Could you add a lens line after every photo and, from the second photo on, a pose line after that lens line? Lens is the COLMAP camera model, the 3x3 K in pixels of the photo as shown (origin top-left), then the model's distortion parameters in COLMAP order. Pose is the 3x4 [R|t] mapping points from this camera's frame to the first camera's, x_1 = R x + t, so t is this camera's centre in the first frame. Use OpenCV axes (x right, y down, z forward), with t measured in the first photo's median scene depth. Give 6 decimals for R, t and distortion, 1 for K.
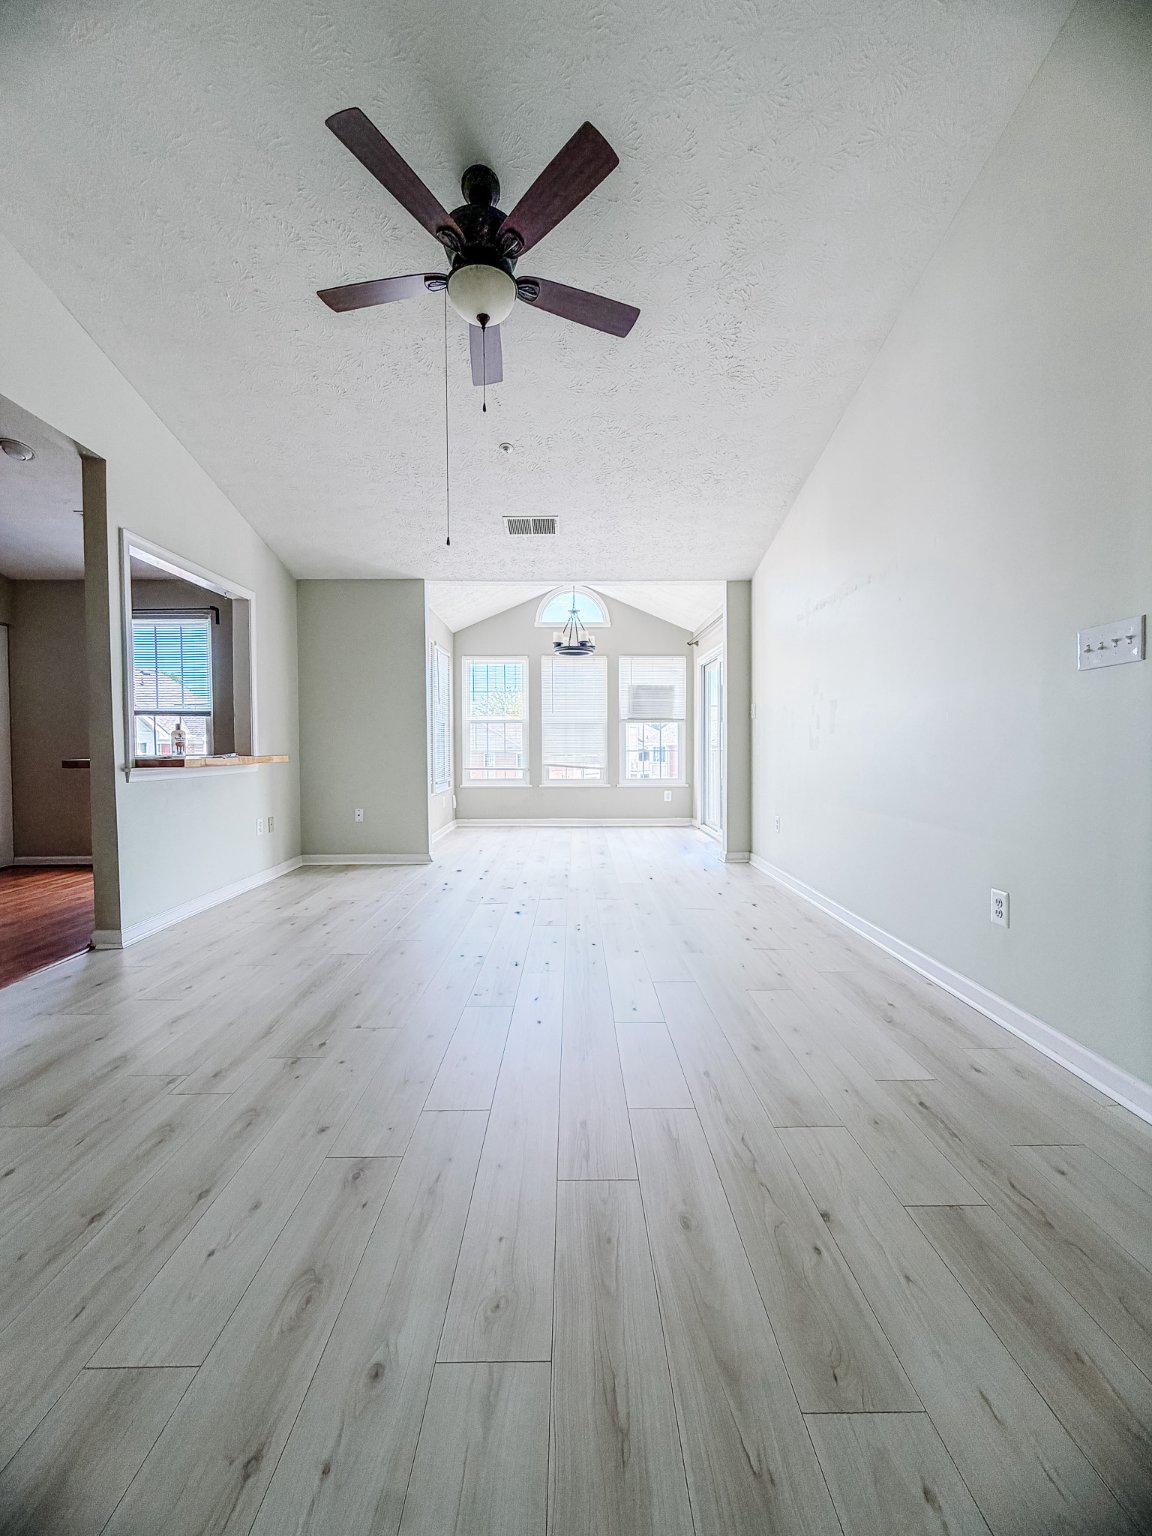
lens RADIAL K [[613.6, 0, 581.7], [0, 613.6, 758.4], [0, 0, 1]] dist [-0.002242, 0.000040]
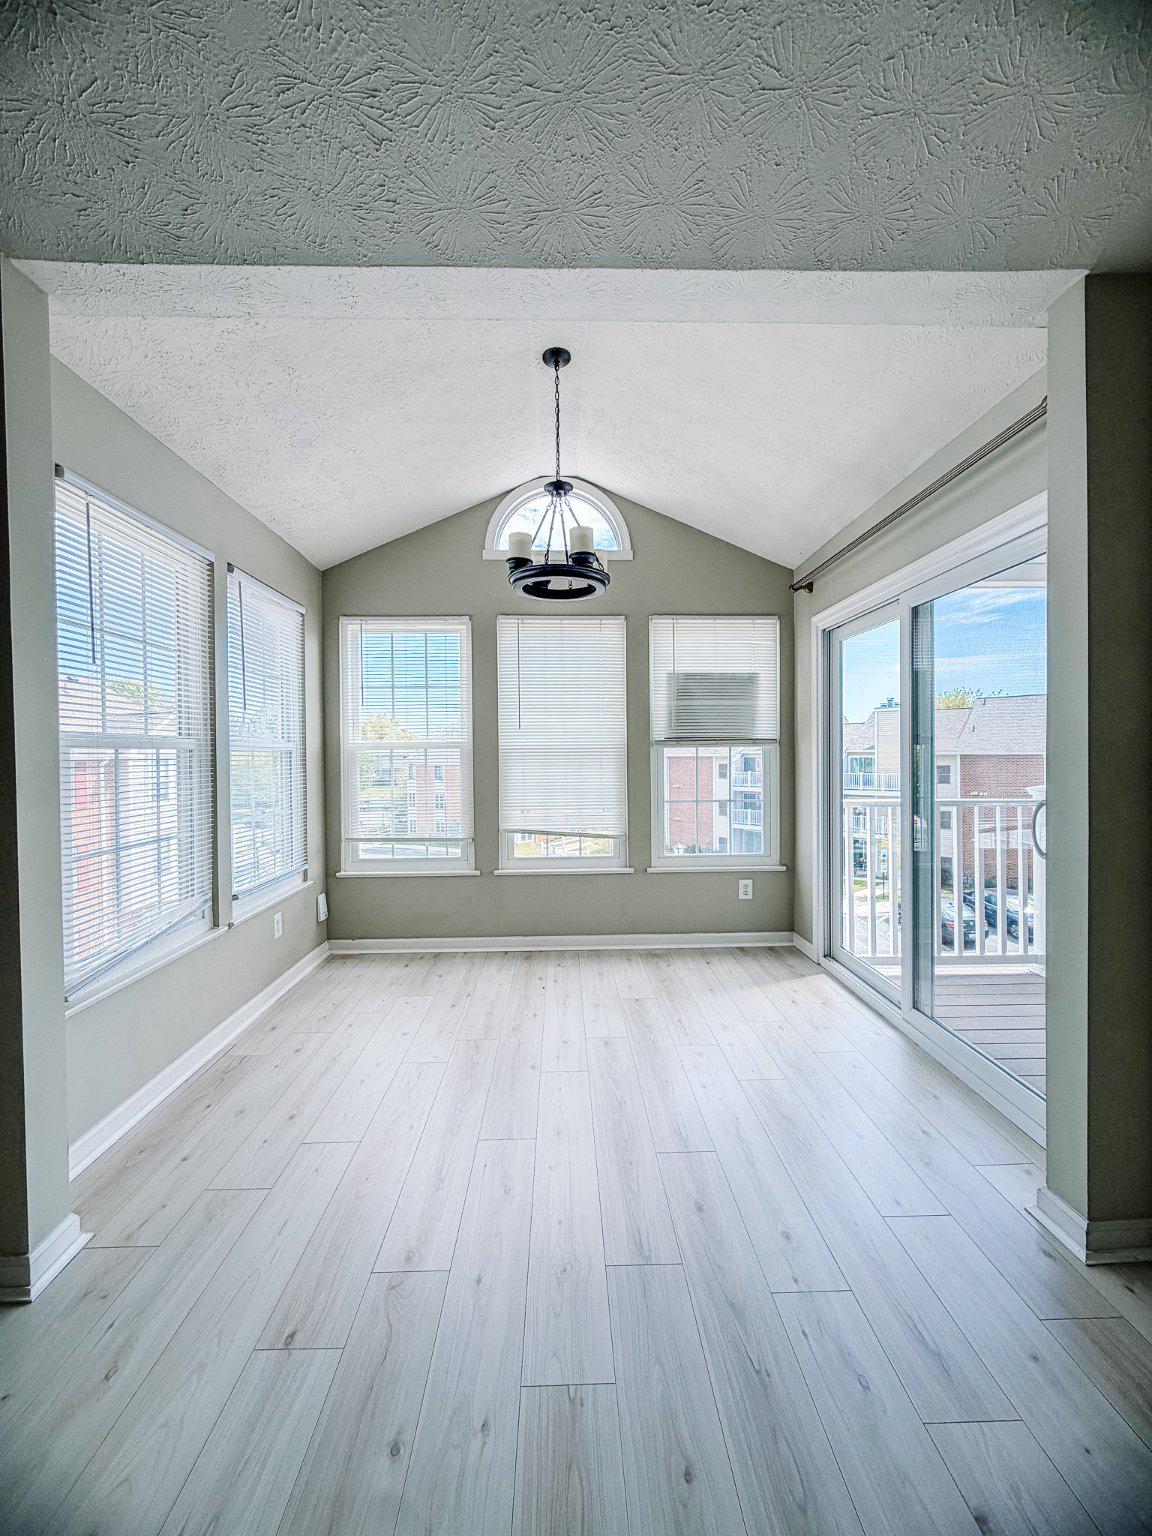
lens RADIAL K [[613.6, 0, 568.7], [0, 613.6, 767.2], [0, 0, 1]] dist [-0.002242, 0.000040]
pose [[0.999962, -0.007675, -0.004226, -0.004683], [0.007526, 0.999390, -0.034089, -0.024846], [0.004485, 0.034056, 0.999410, 0.489291]]
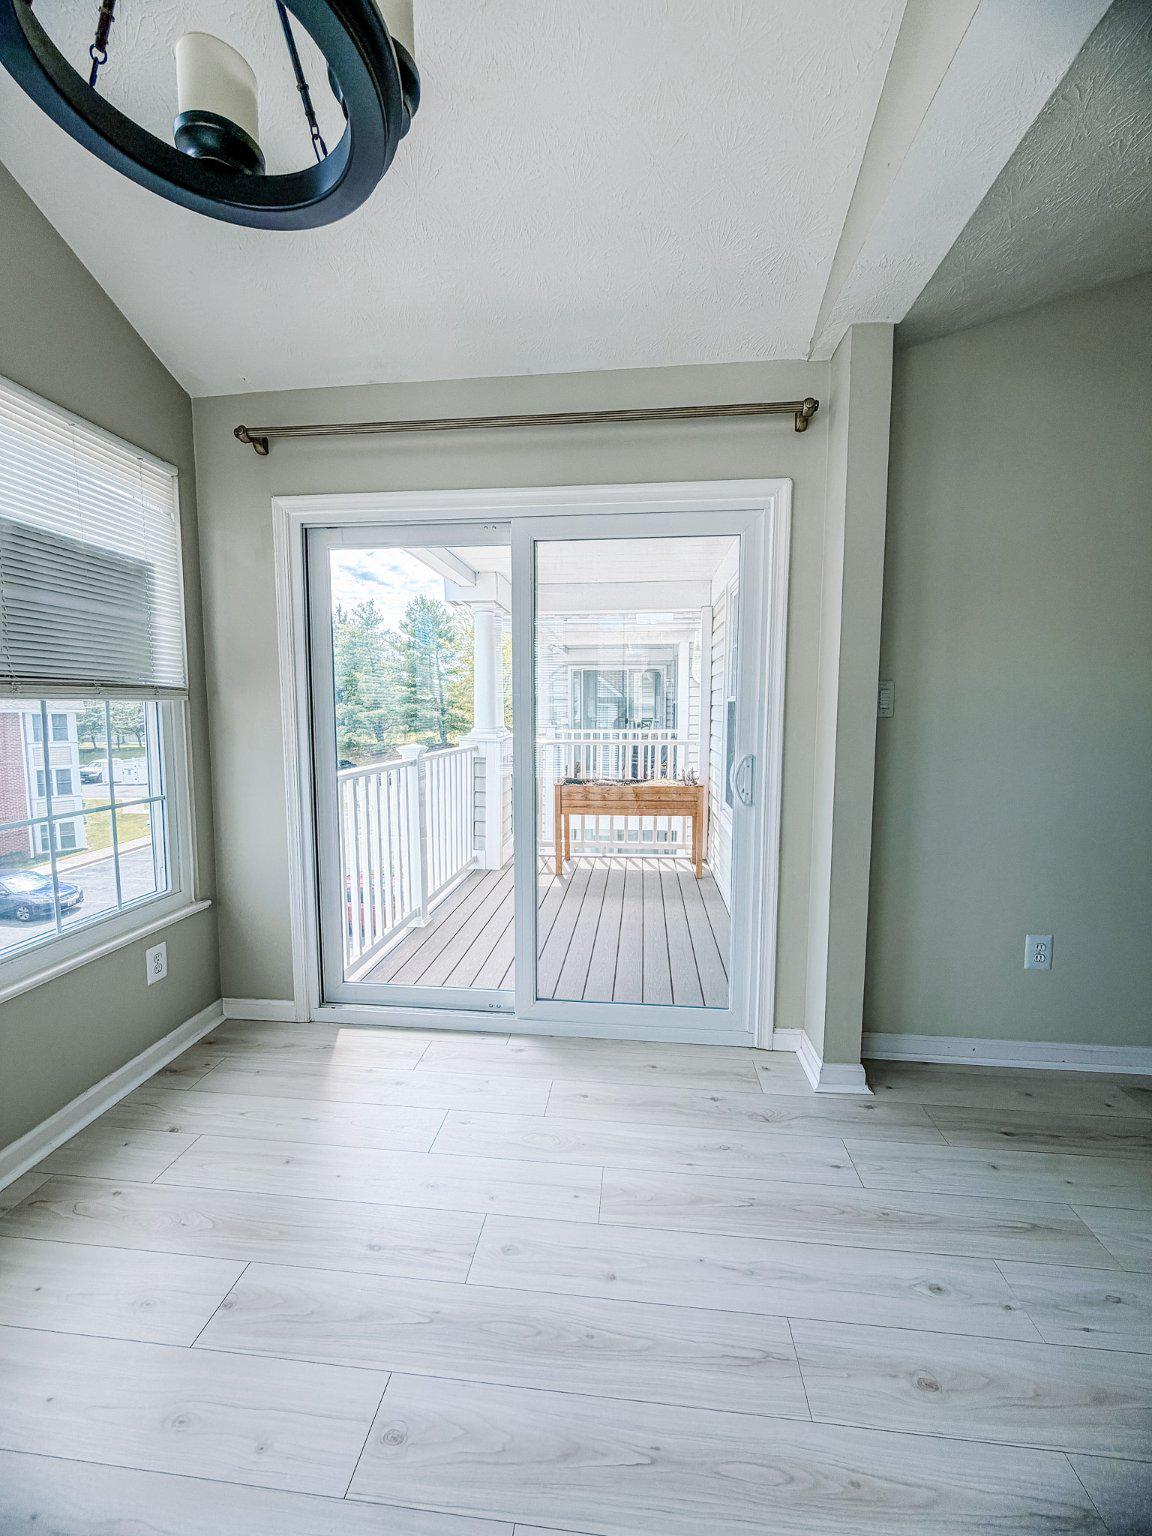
lens RADIAL K [[613.6, 0, 573.7], [0, 613.6, 763.9], [0, 0, 1]] dist [-0.002242, 0.000040]
pose [[0.120530, -0.087049, 0.988886, -0.106010], [0.056854, 0.995118, 0.080668, -0.041269], [-0.991080, 0.046499, 0.124891, 0.780950]]
